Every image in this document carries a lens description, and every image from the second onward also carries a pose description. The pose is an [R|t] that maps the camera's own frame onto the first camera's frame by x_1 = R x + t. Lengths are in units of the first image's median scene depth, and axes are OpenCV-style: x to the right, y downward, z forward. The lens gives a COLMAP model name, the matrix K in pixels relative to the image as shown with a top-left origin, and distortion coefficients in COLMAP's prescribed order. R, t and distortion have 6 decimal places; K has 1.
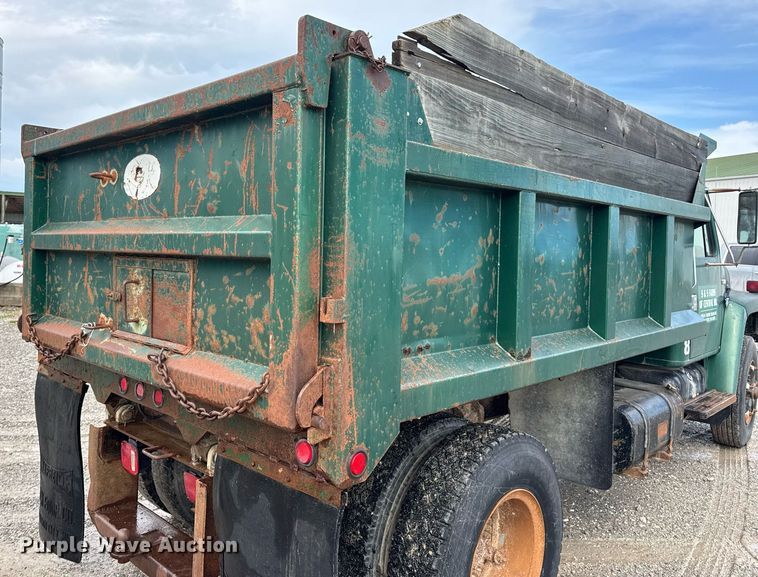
lens RADIAL K [[607.5, 0, 346.3], [0, 607.5, 258.7], [0, 0, 1]] dist [0.104387, -0.191025]
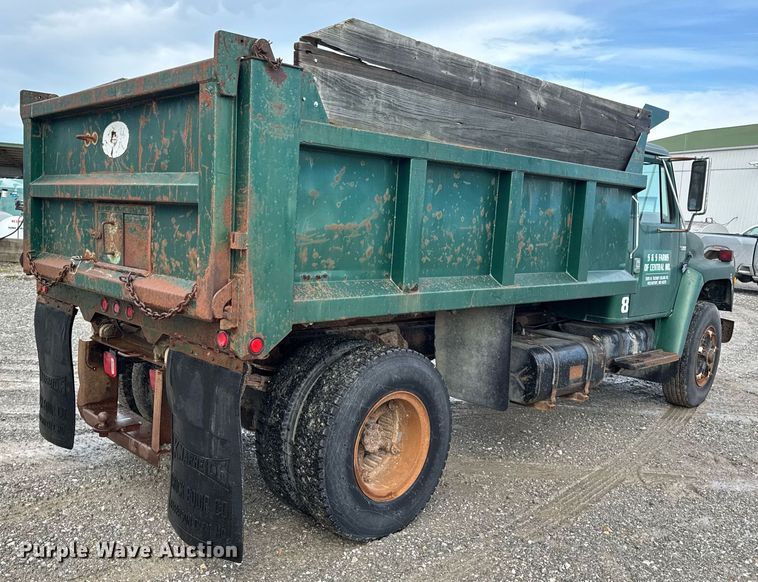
lens RADIAL K [[680.1, 0, 335.8], [0, 680.1, 291.7], [0, 0, 1]] dist [0.161710, -0.356605]
pose [[0.998347, 0.030530, -0.048700, 0.210956], [-0.025787, 0.995123, 0.095212, 0.032930], [0.051370, -0.093799, 0.994265, -0.446957]]
